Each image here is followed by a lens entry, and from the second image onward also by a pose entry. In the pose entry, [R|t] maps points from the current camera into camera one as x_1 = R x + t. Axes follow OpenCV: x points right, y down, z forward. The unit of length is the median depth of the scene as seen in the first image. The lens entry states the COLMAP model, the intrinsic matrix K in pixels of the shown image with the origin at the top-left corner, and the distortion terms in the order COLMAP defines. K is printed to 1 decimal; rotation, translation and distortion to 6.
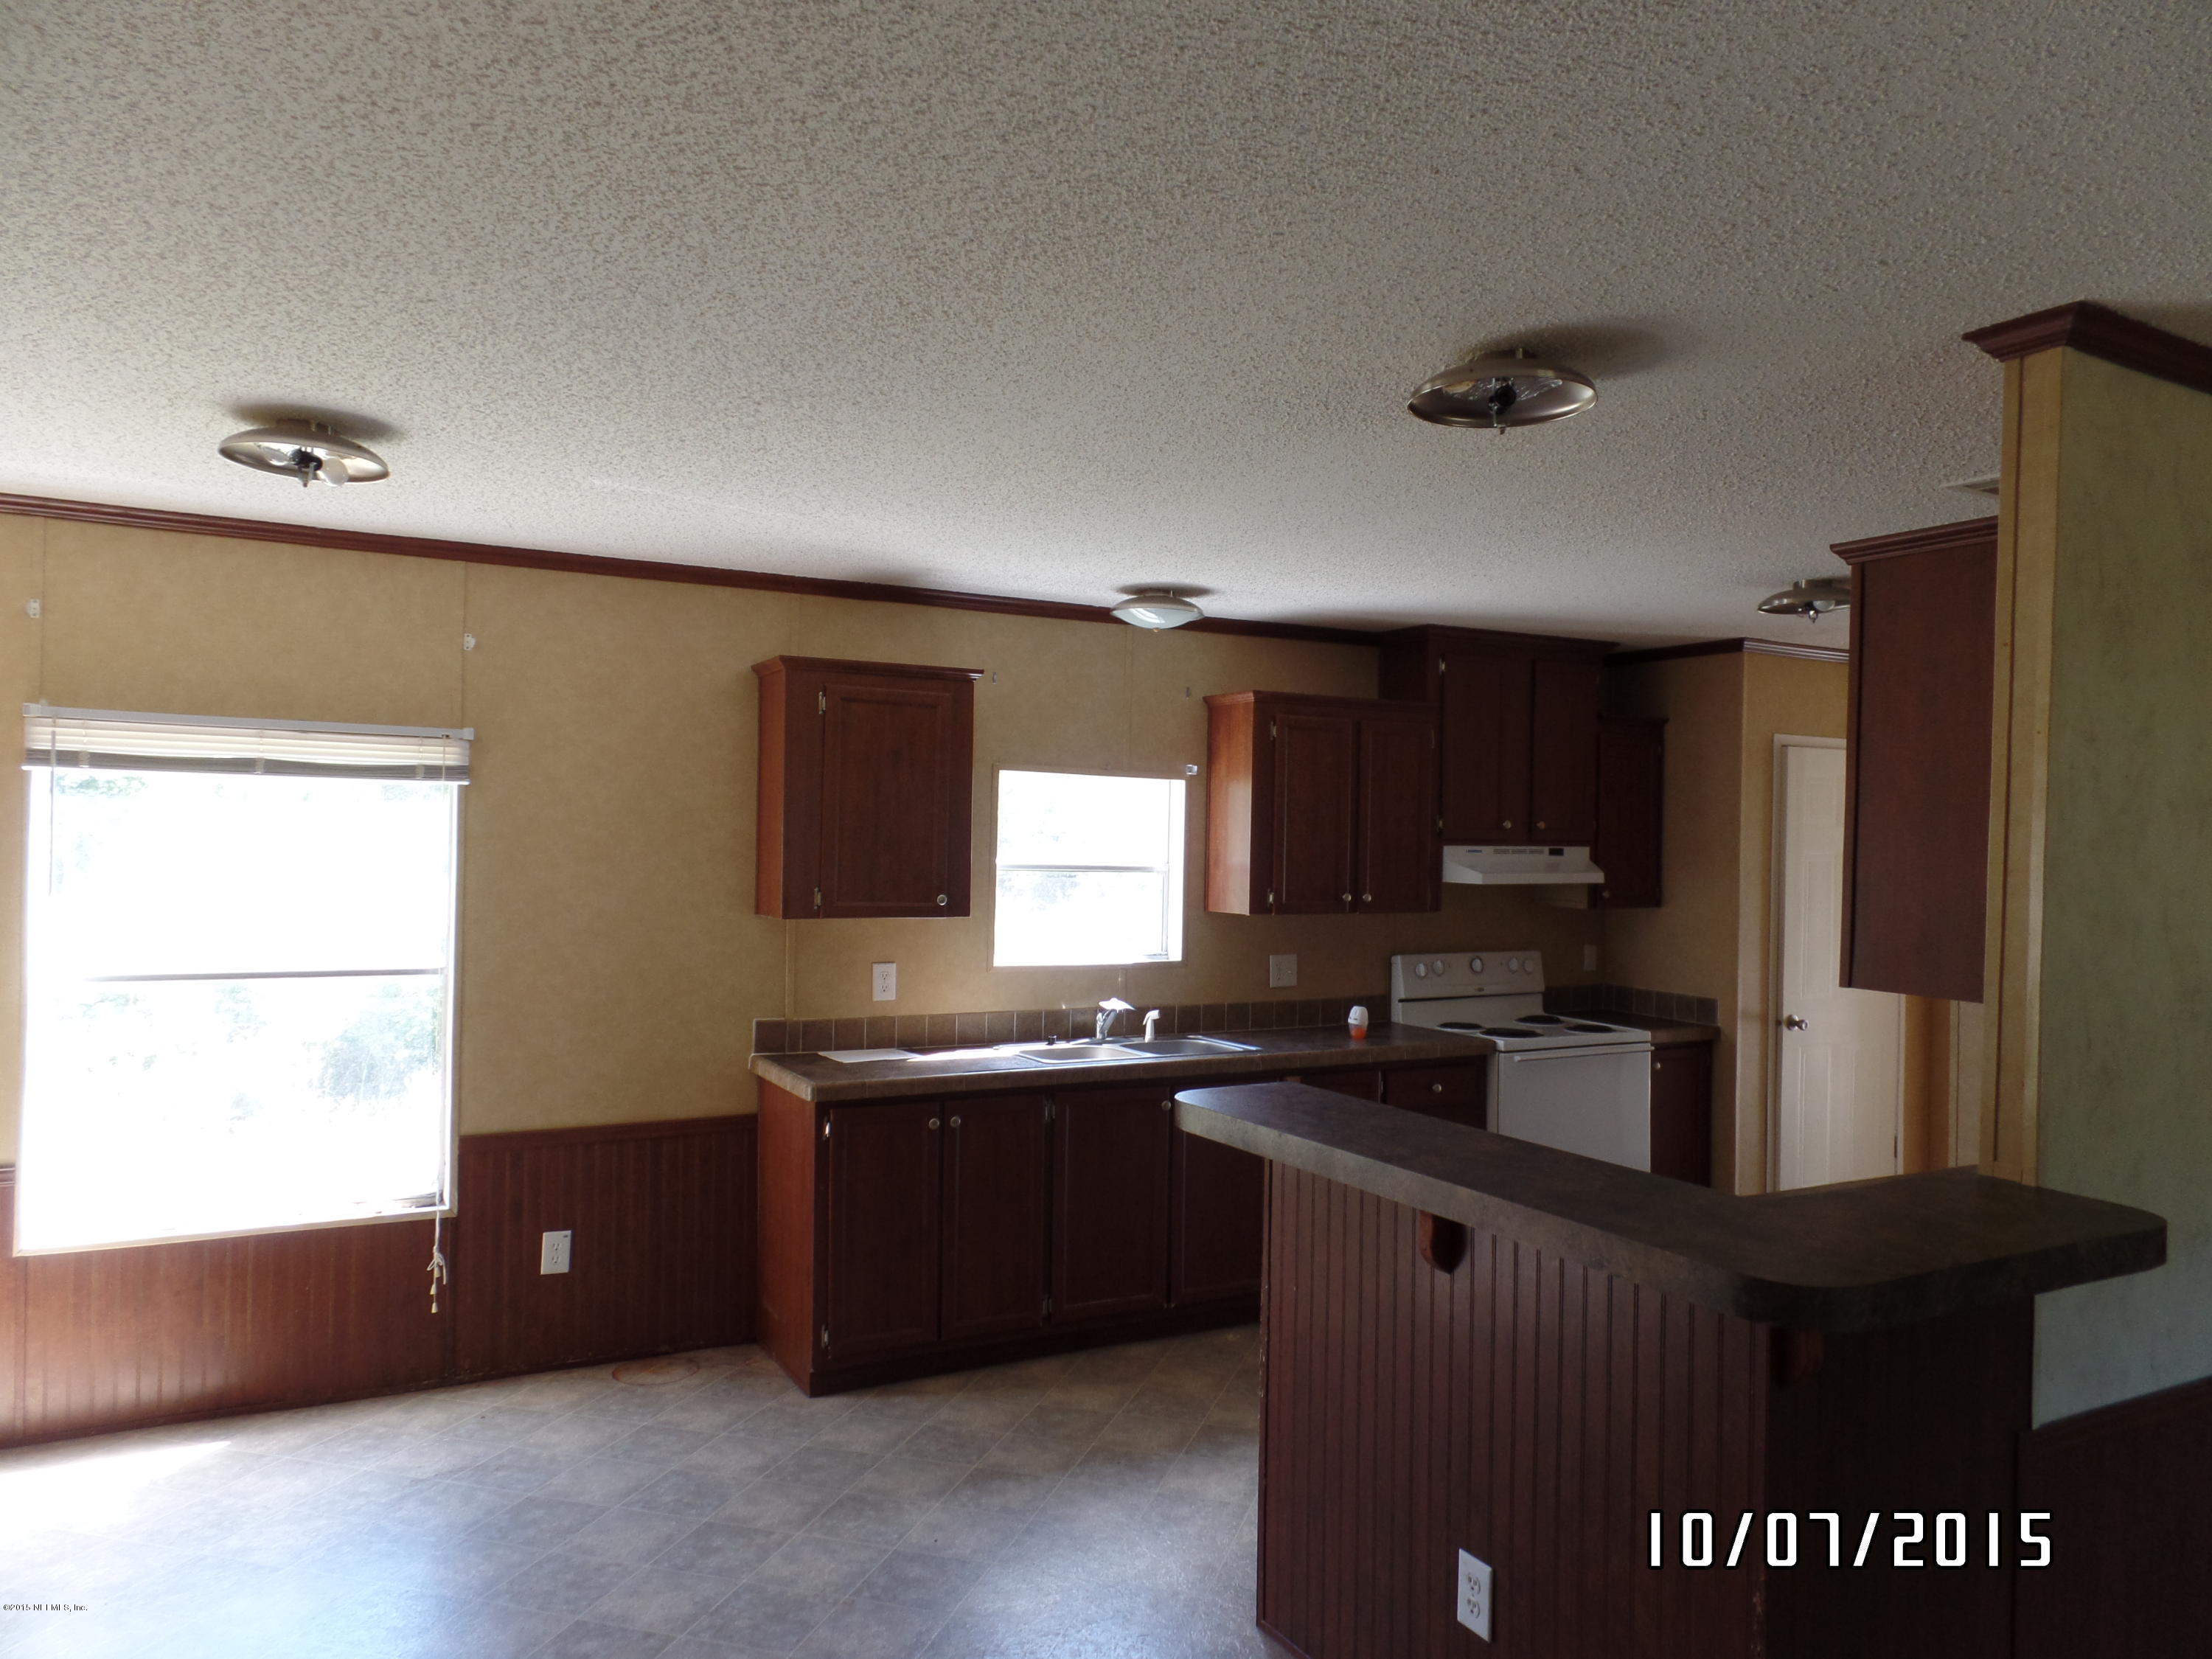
lens RADIAL K [[1540.1, 0, 1118.6], [0, 1540.1, 825.7], [0, 0, 1]] dist [0.002214, 0.001438]
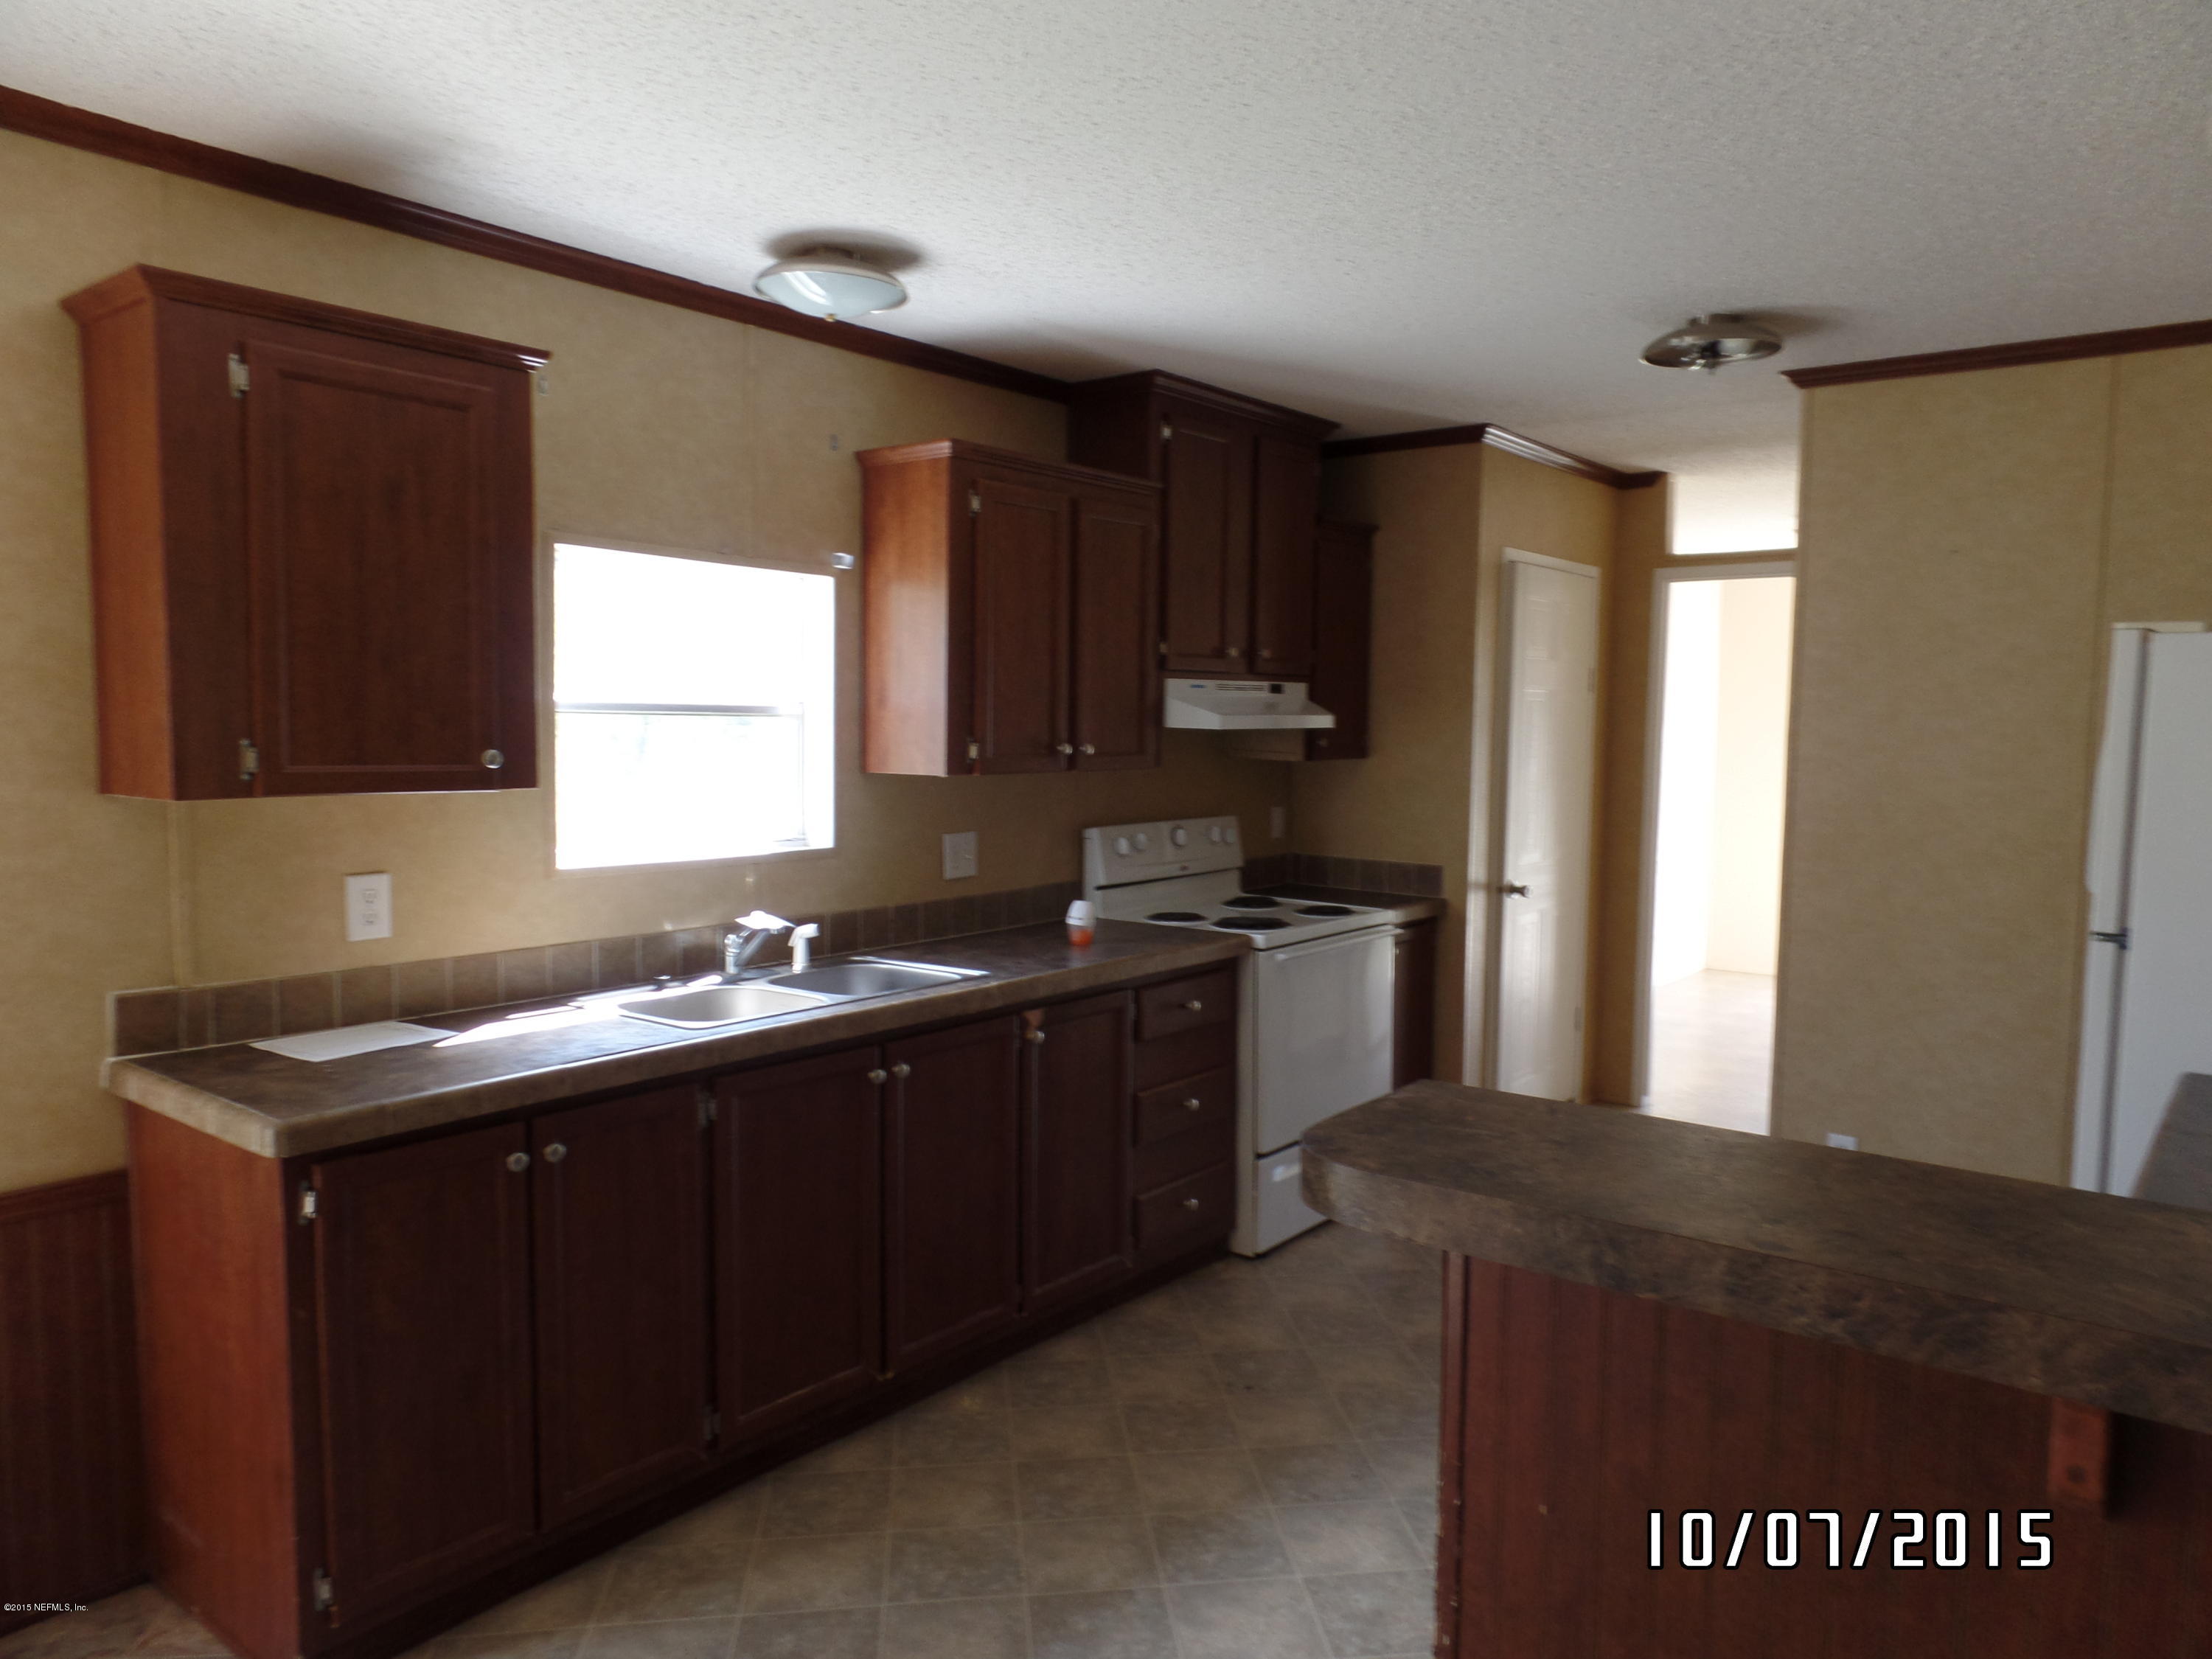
lens RADIAL K [[1540.1, 0, 1118.6], [0, 1540.1, 825.7], [0, 0, 1]] dist [0.002214, 0.001438]
pose [[0.920863, -0.036436, 0.388180, -0.109213], [0.004404, 0.996532, 0.083090, 0.023635], [-0.389862, -0.074805, 0.917830, 0.347149]]
